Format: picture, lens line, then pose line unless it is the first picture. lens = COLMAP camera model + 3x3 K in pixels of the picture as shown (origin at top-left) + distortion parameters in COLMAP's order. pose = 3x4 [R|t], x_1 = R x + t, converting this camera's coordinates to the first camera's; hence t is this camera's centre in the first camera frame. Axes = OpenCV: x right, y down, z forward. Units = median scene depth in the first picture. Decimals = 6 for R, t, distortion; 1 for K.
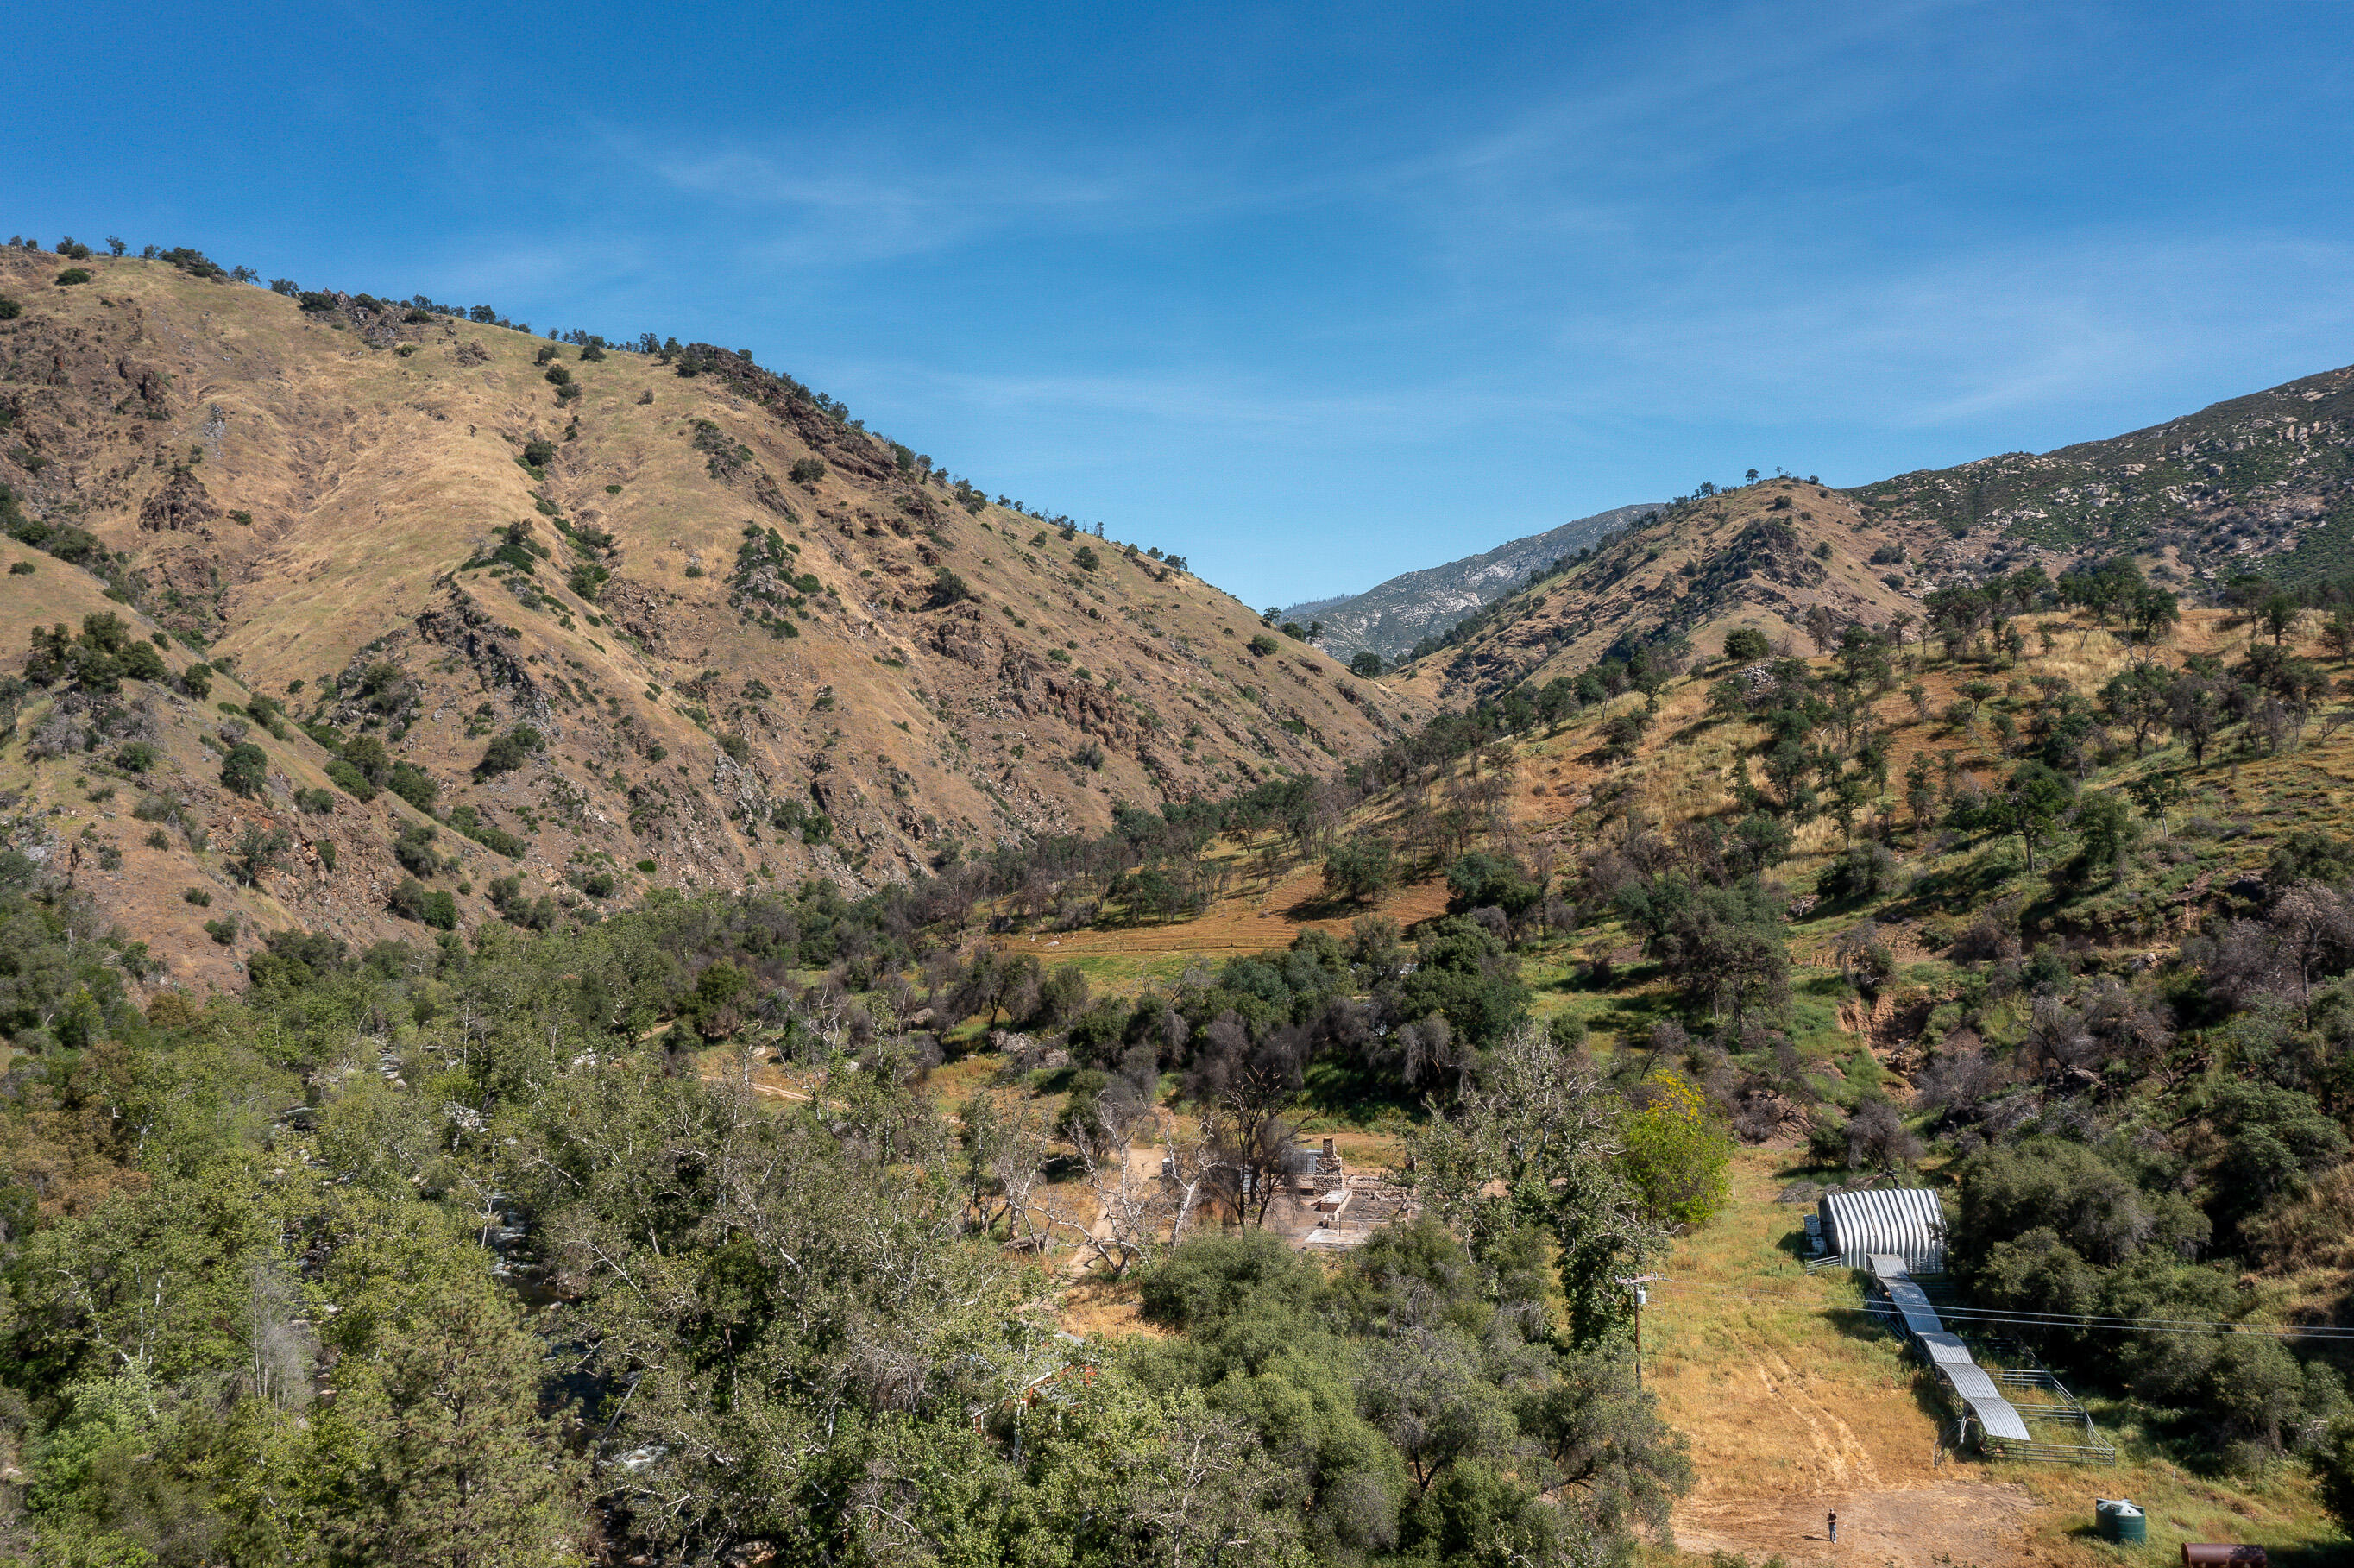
lens RADIAL K [[1876.3, 0, 1182.7], [0, 1876.3, 788.8], [0, 0, 1]] dist [-0.013470, 0.007996]
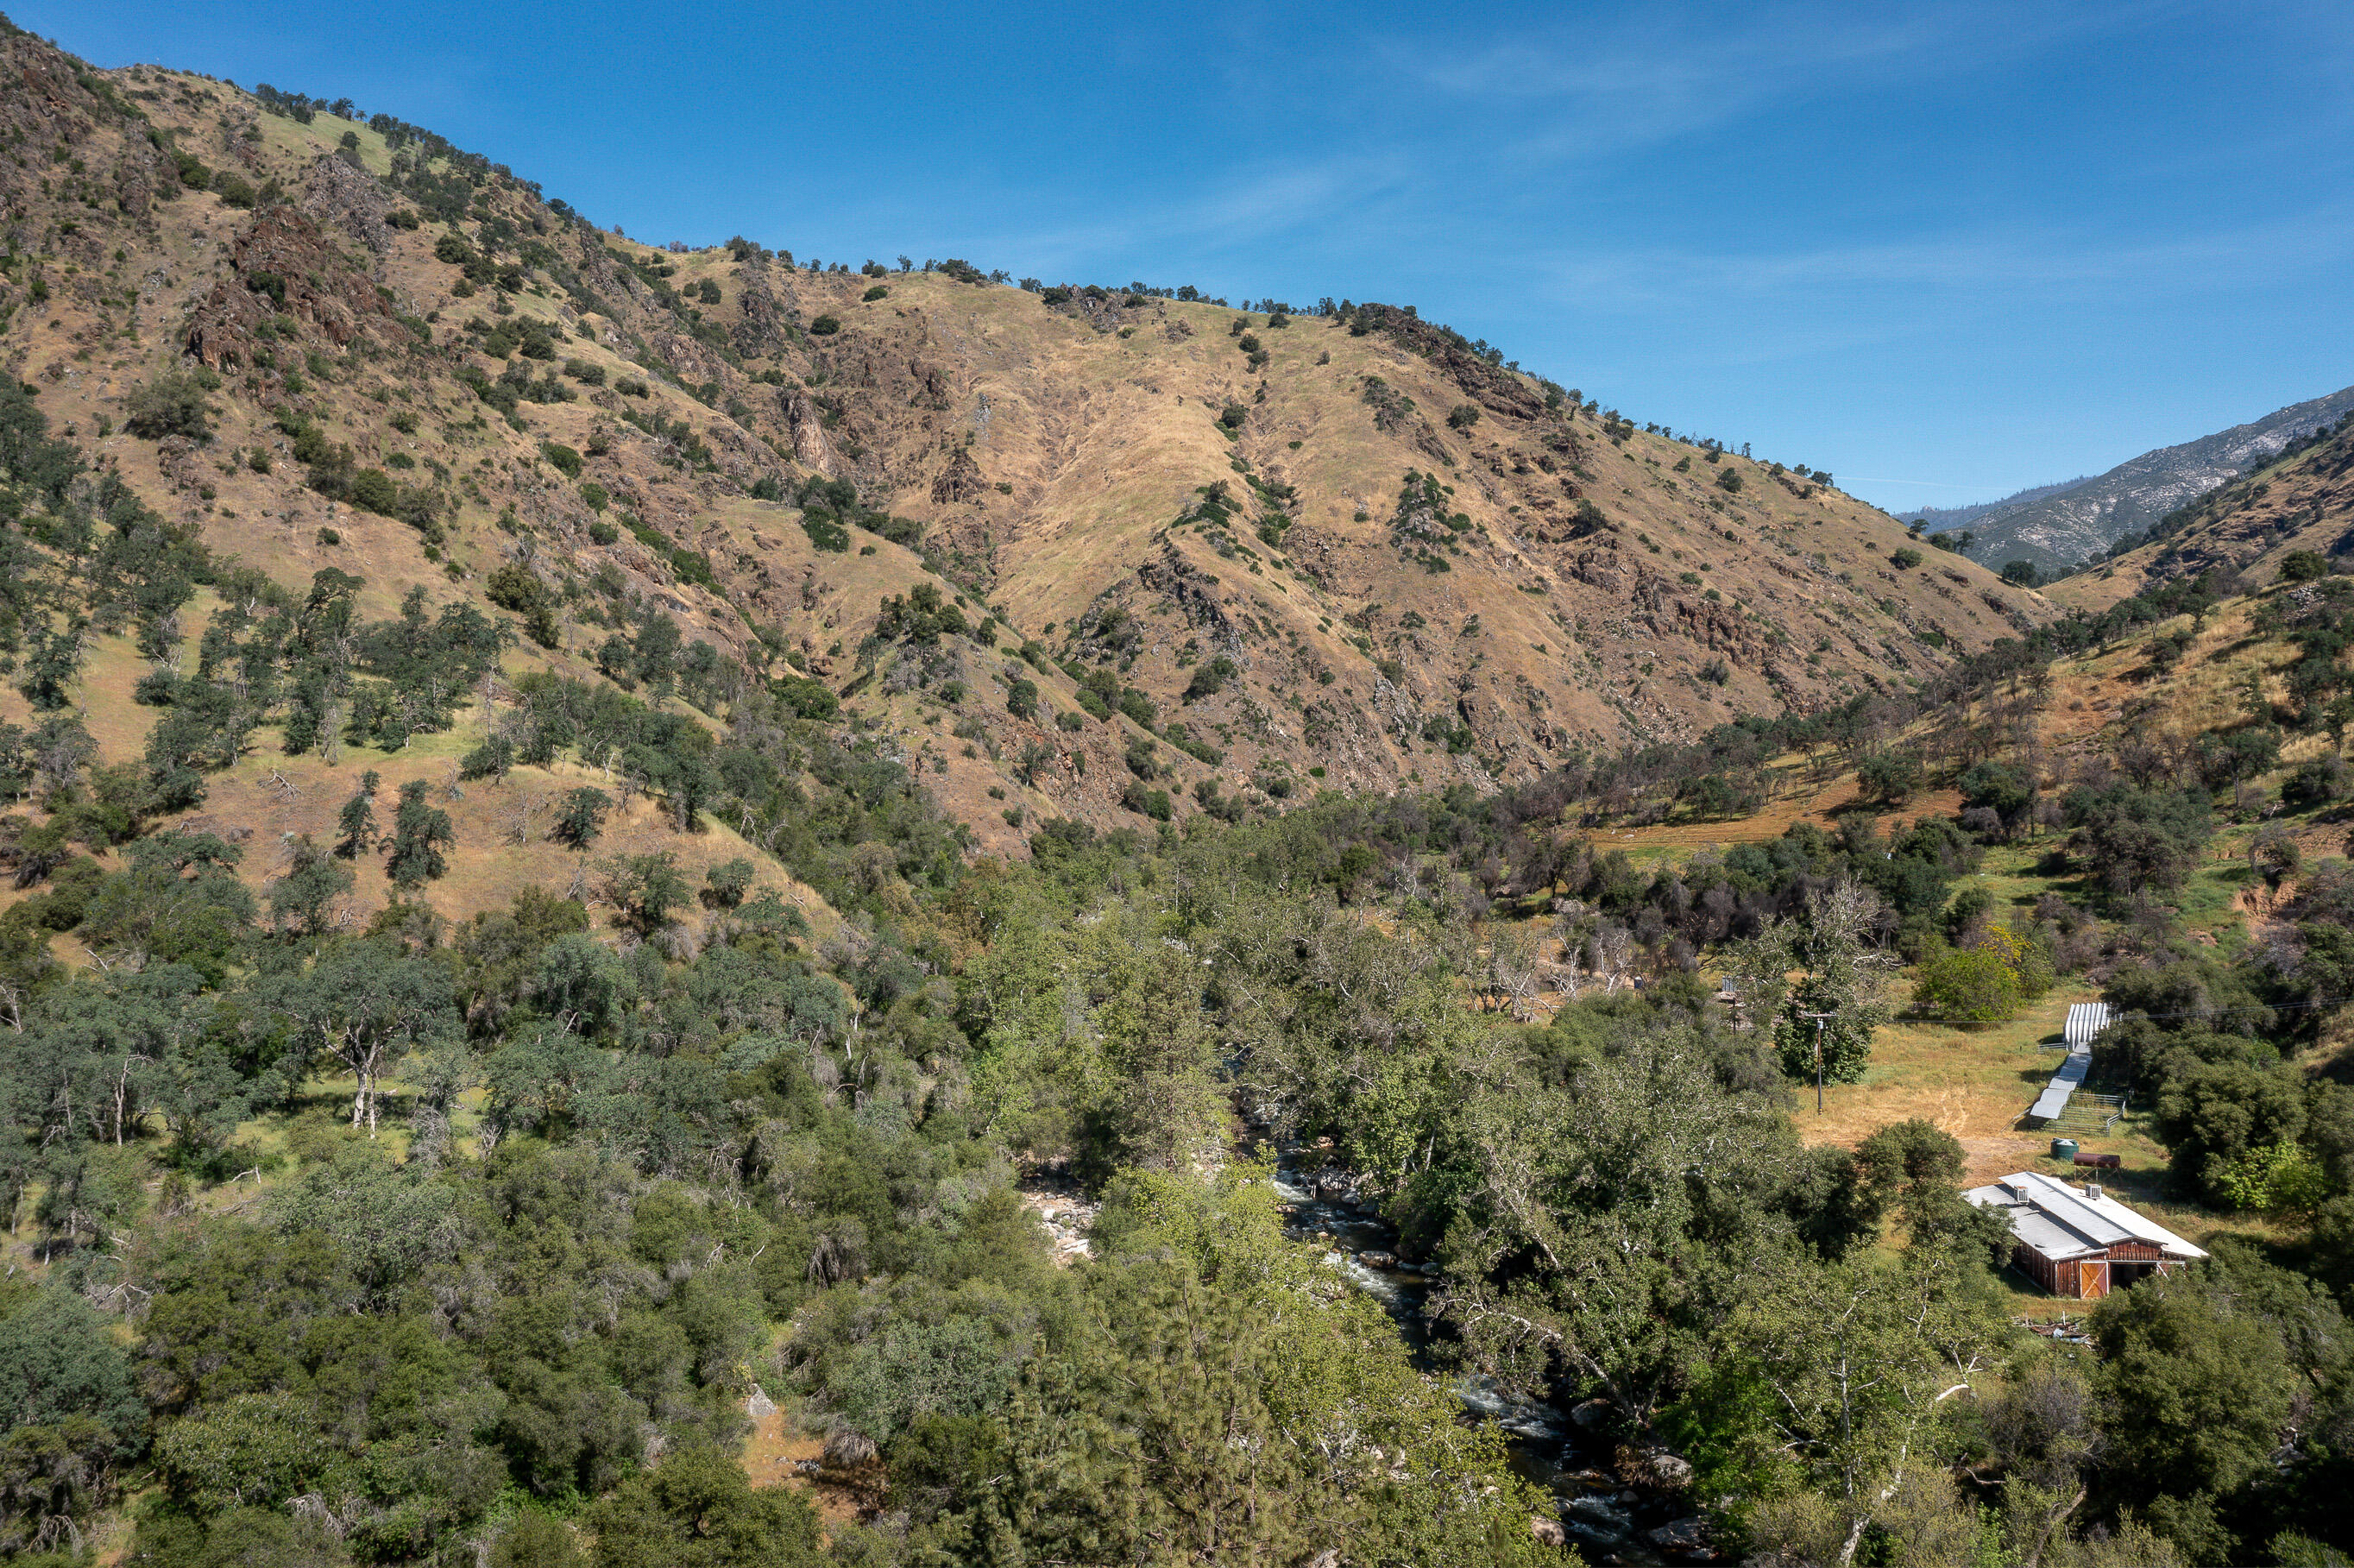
lens RADIAL K [[1876.3, 0, 1170.2], [0, 1876.3, 798.1], [0, 0, 1]] dist [-0.013470, 0.007996]
pose [[0.931886, 0.008091, -0.362662, 0.046572], [0.011648, 0.998568, 0.052207, -0.004460], [0.362565, -0.052876, 0.930457, -0.117618]]
